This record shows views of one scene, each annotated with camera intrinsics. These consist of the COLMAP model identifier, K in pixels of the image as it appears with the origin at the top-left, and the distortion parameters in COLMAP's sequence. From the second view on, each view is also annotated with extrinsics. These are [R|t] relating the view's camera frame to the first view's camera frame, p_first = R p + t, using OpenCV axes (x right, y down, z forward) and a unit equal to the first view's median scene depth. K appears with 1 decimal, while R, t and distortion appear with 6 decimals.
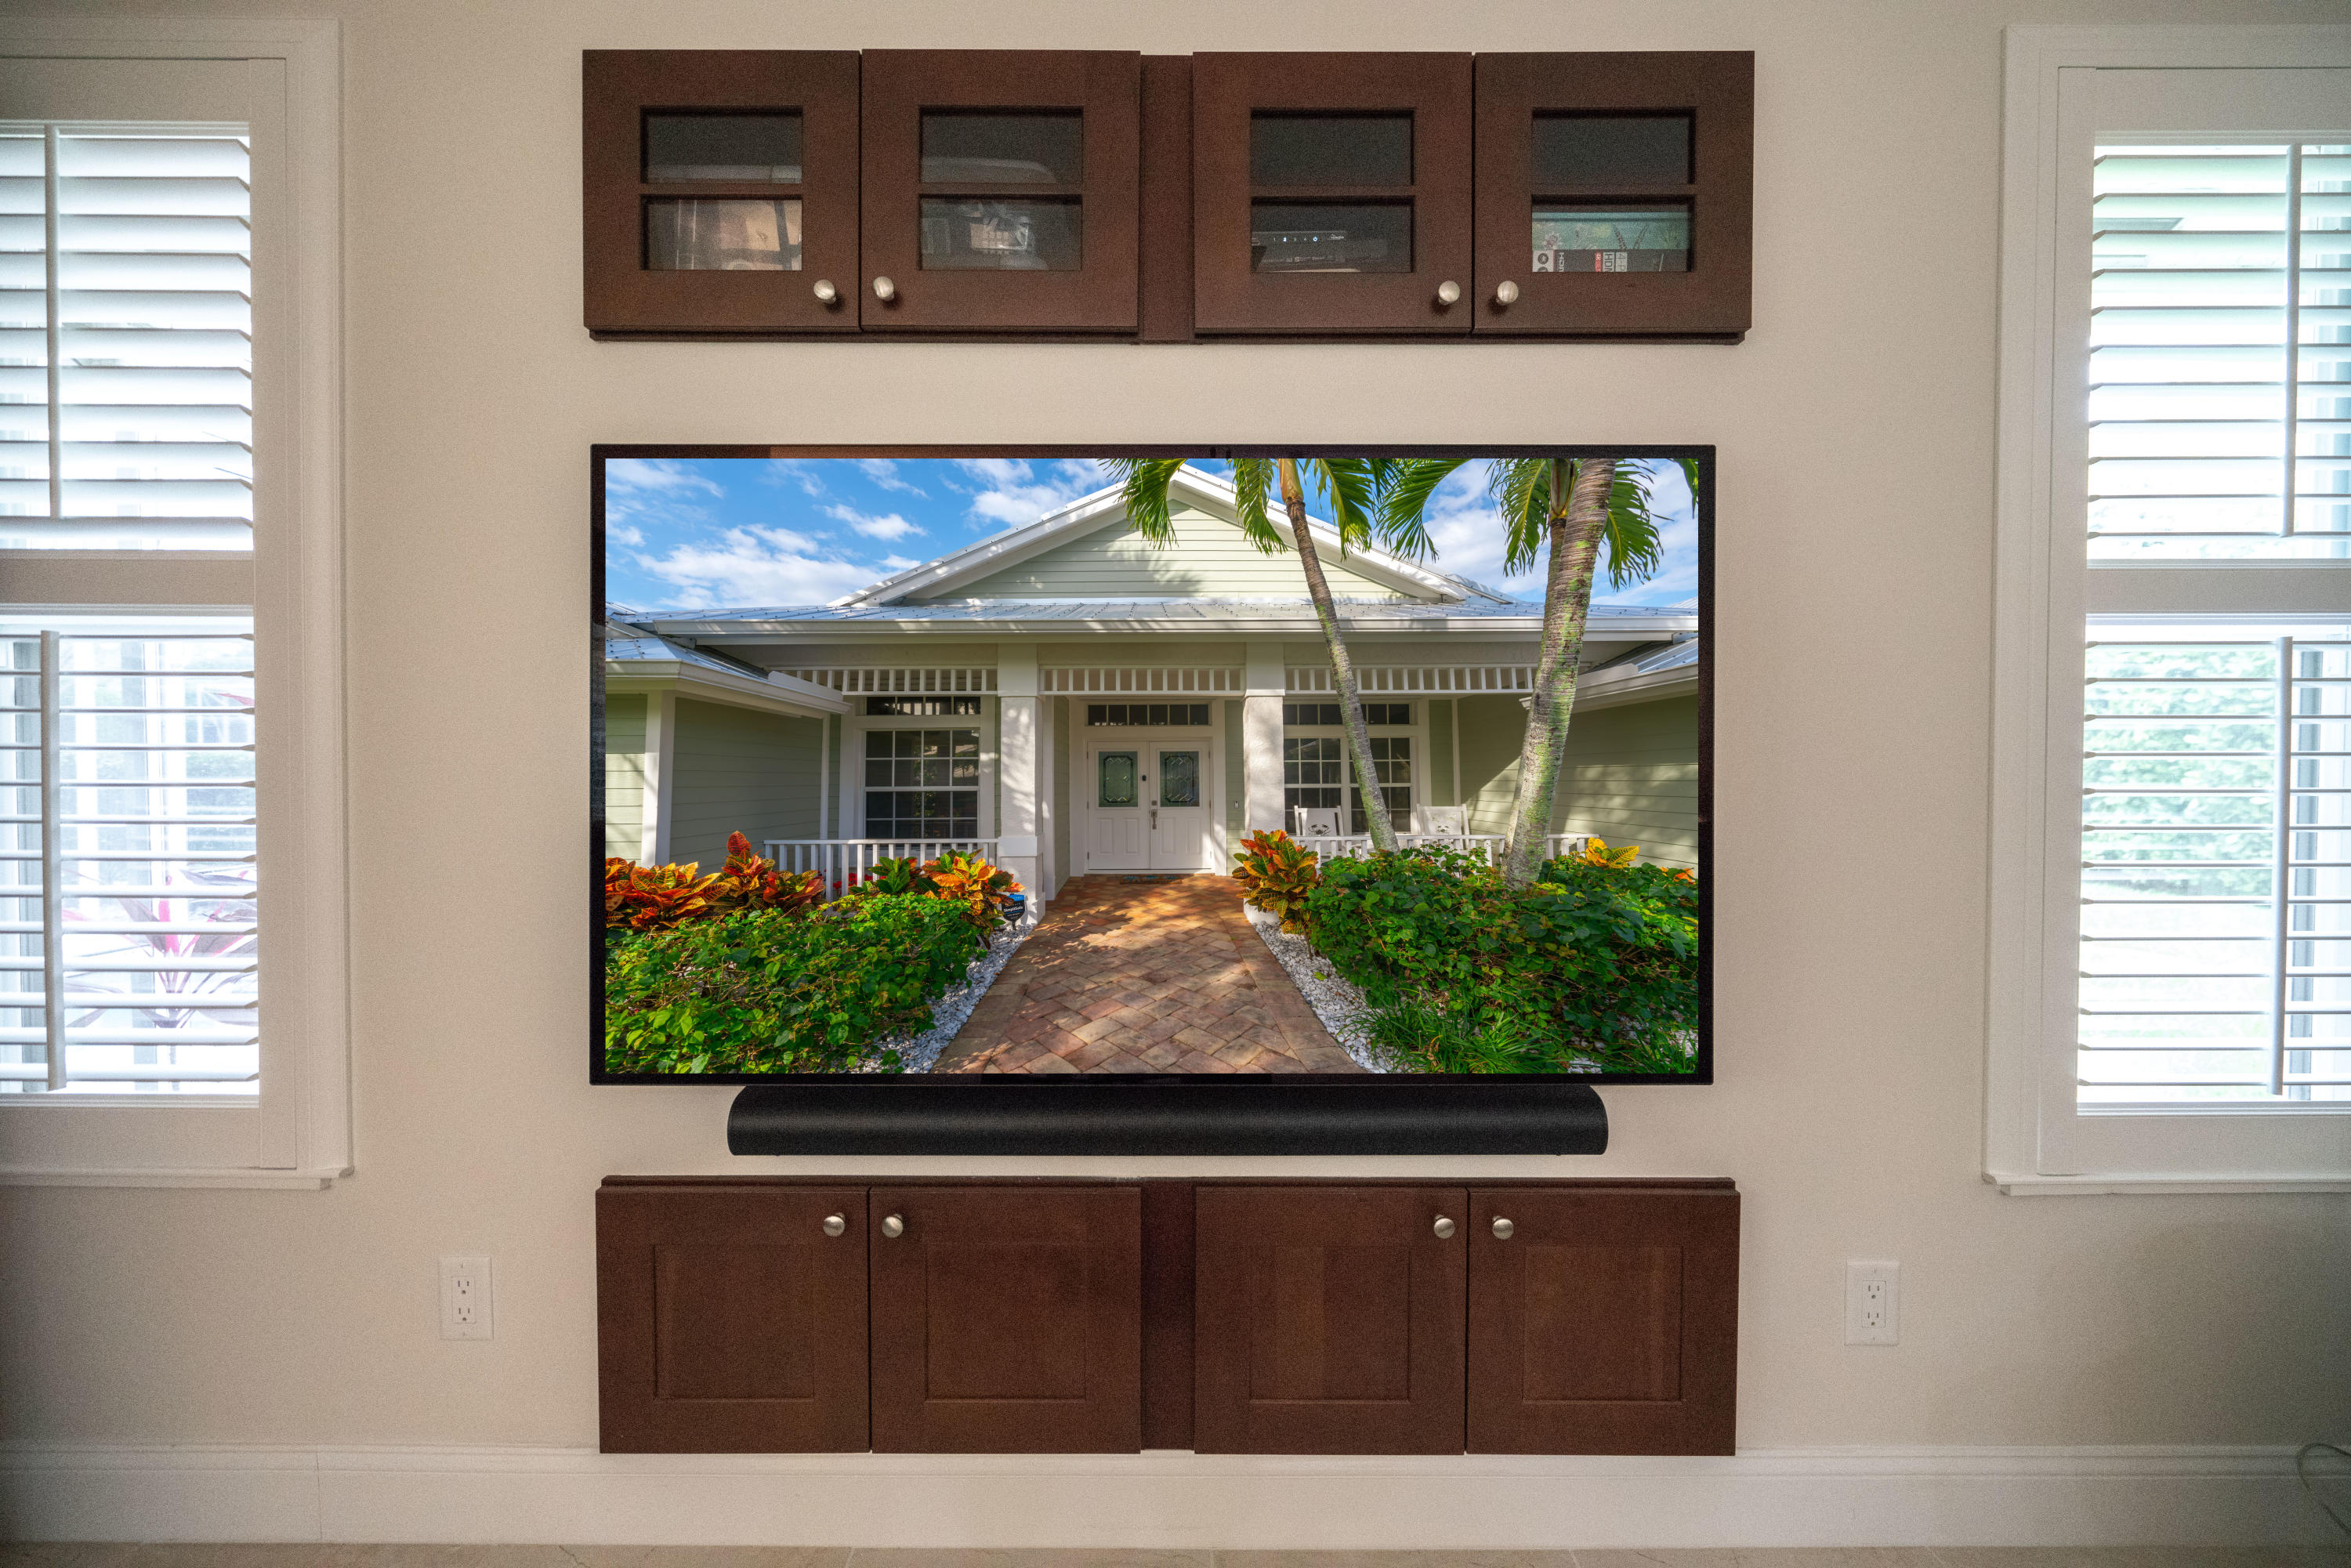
lens RADIAL K [[1061.1, 0, 1161.3], [0, 1061.1, 780.4], [0, 0, 1]] dist [-0.003687, -0.000141]
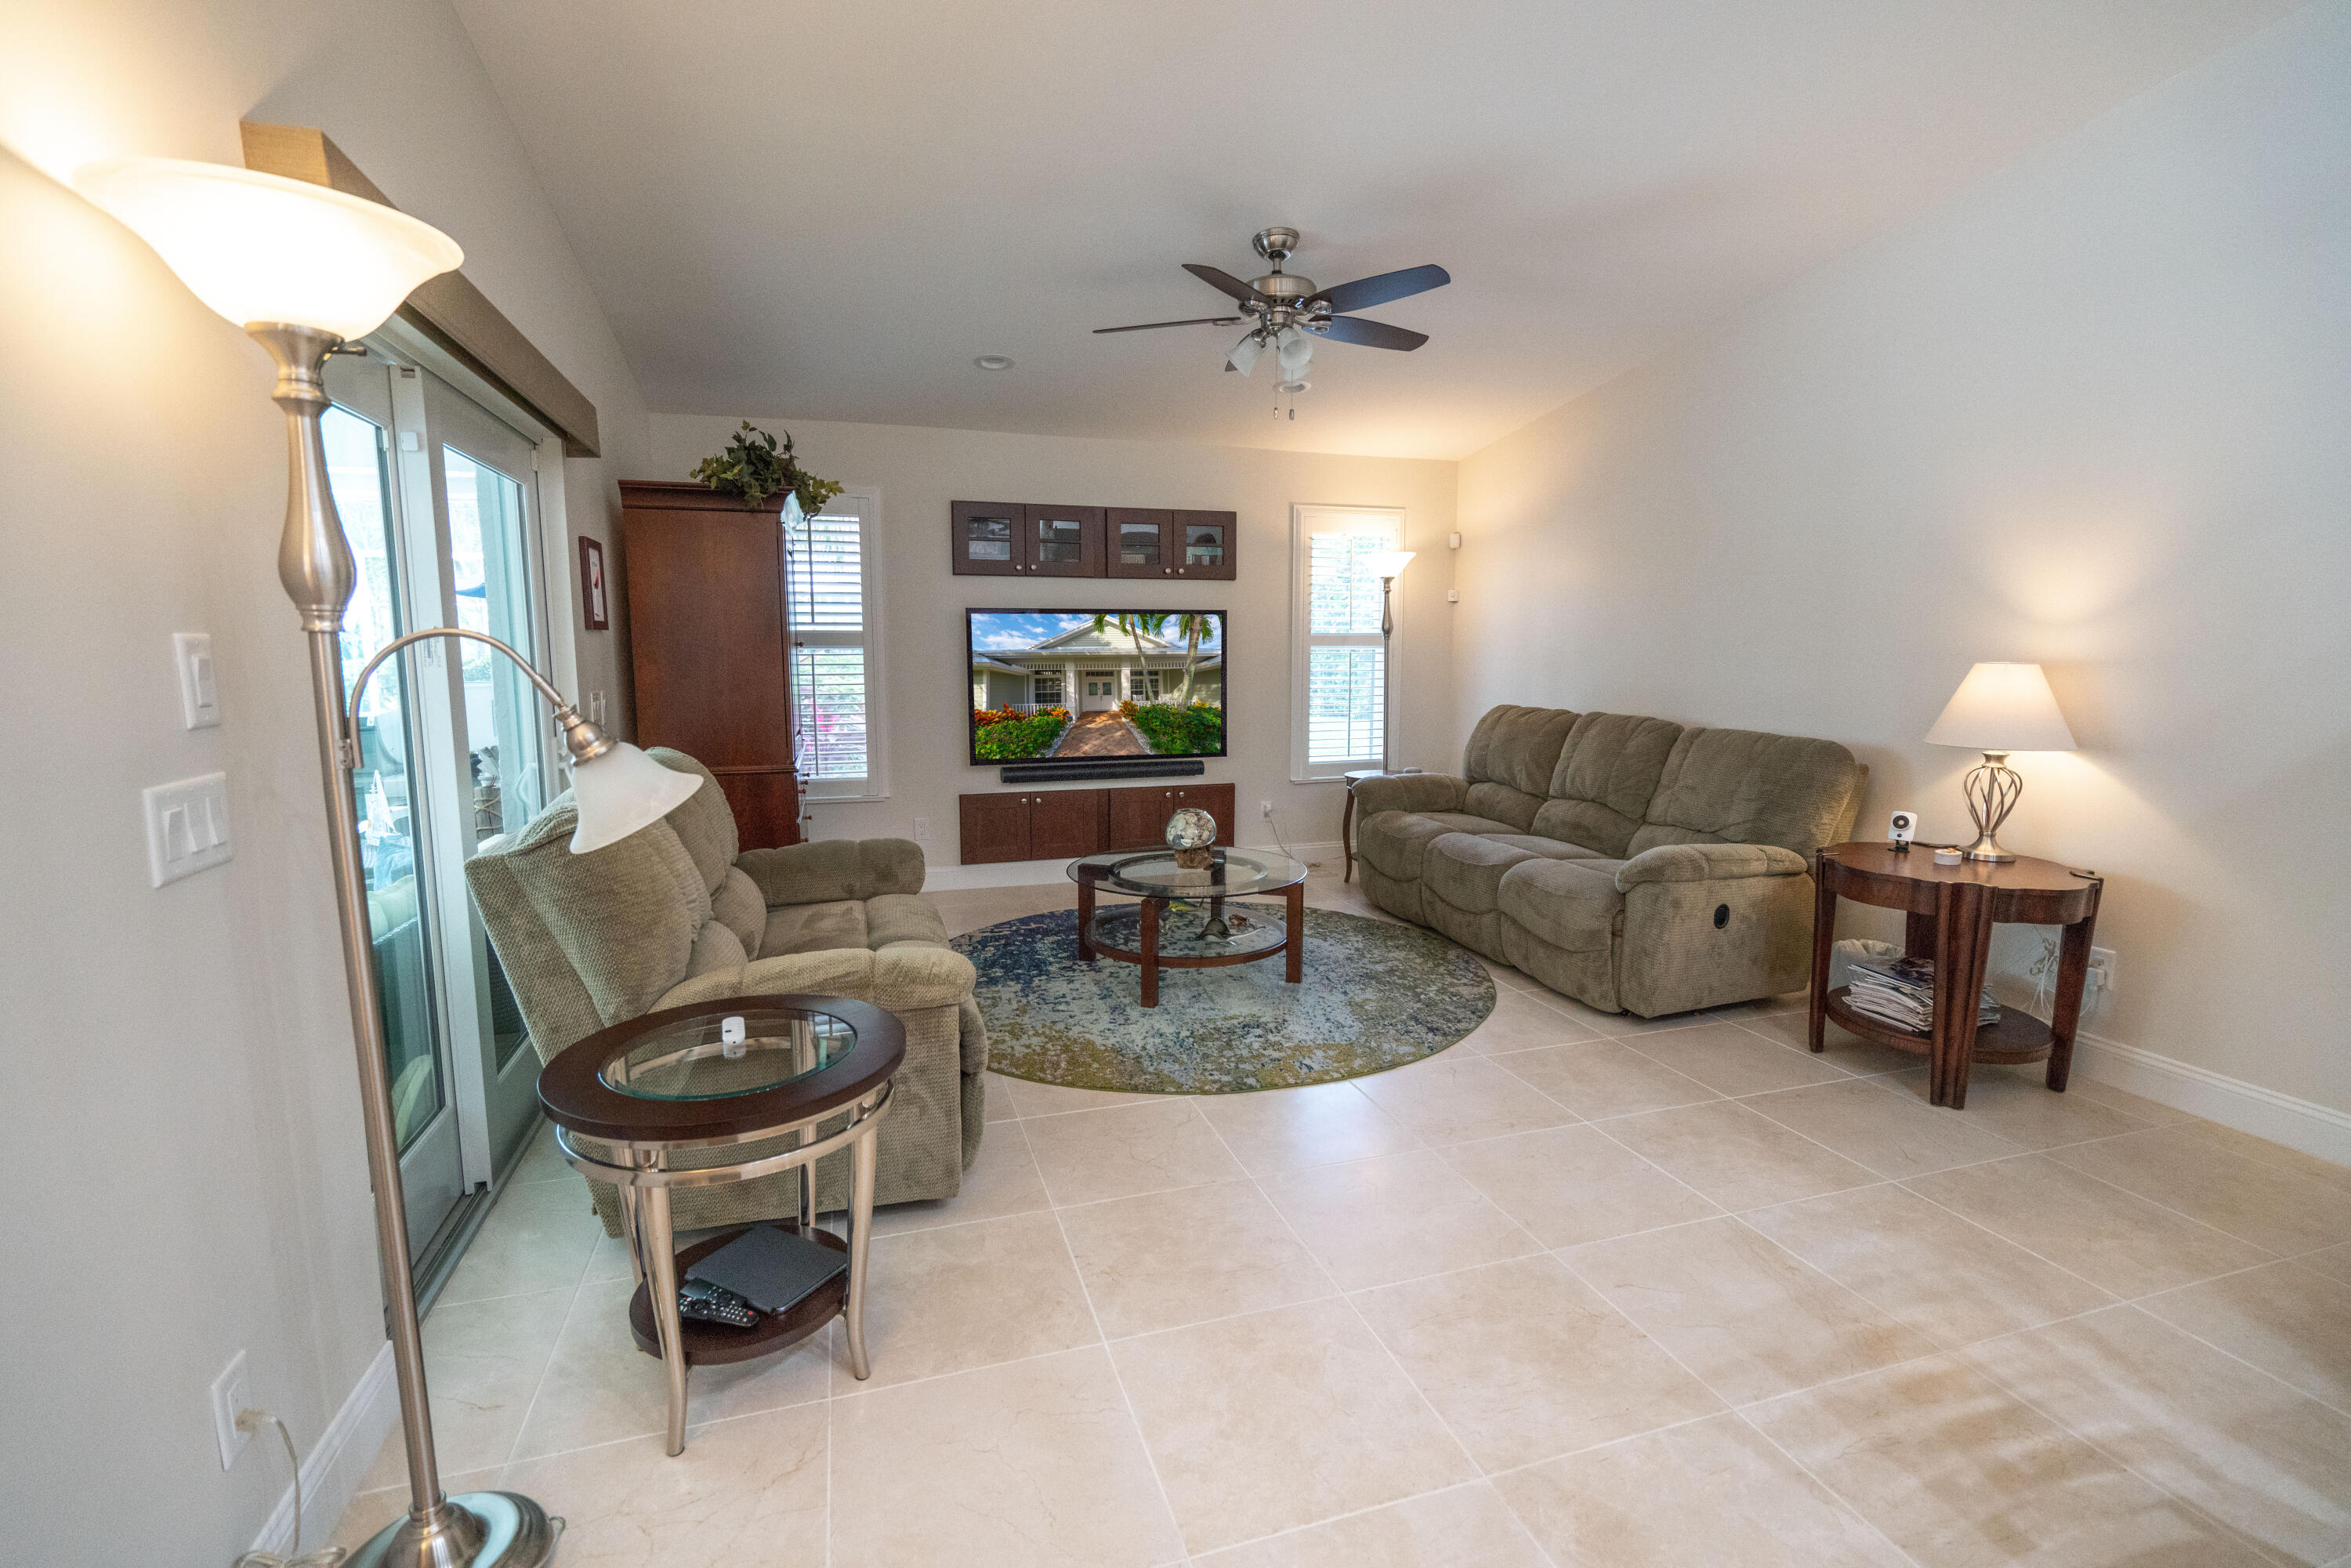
lens RADIAL K [[1061.1, 0, 1166.0], [0, 1061.1, 778.6], [0, 0, 1]] dist [-0.003687, -0.000141]
pose [[0.967900, -0.033487, 0.249094, -0.843035], [0.003250, 0.992669, 0.120819, -0.160369], [-0.251314, -0.116131, 0.960914, -3.276784]]
